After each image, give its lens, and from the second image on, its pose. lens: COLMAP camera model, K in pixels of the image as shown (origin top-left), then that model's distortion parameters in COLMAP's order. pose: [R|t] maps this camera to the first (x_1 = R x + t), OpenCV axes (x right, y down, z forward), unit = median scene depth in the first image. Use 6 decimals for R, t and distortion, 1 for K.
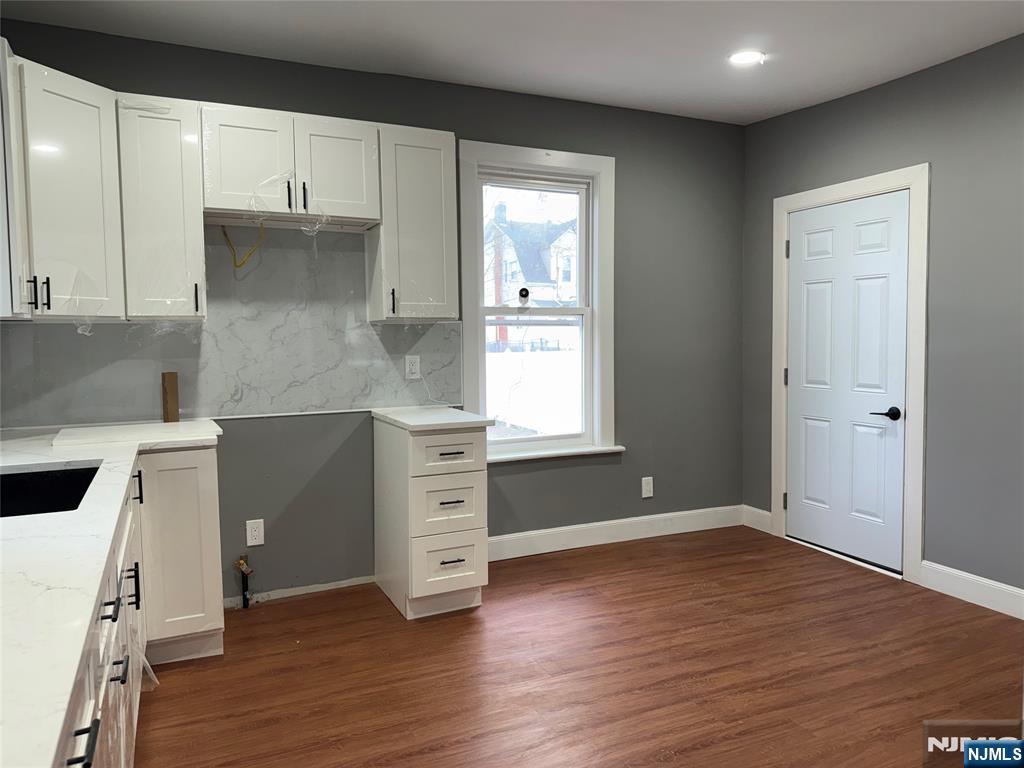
lens RADIAL K [[731.6, 0, 517.8], [0, 731.6, 381.2], [0, 0, 1]] dist [0.070029, -0.074651]
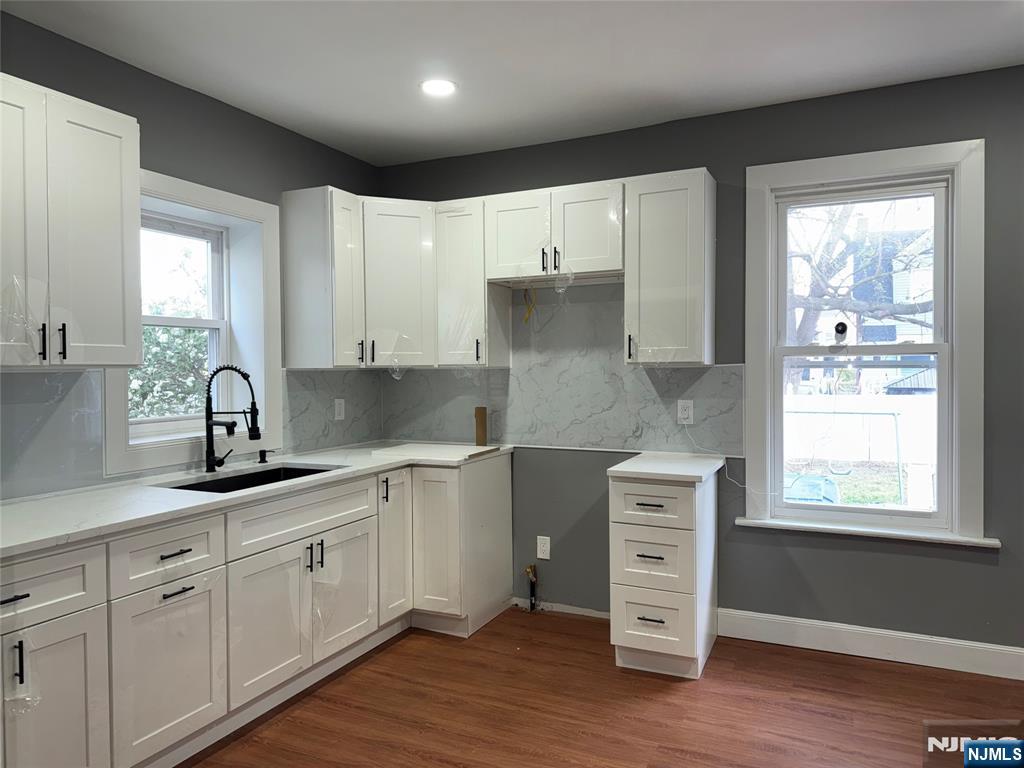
lens RADIAL K [[731.6, 0, 515.2], [0, 731.6, 376.7], [0, 0, 1]] dist [0.070029, -0.074651]
pose [[0.619436, 0.013581, -0.784930, 0.519243], [-0.048267, 0.998618, -0.020812, -0.037743], [0.783562, 0.050778, 0.619235, 0.239608]]
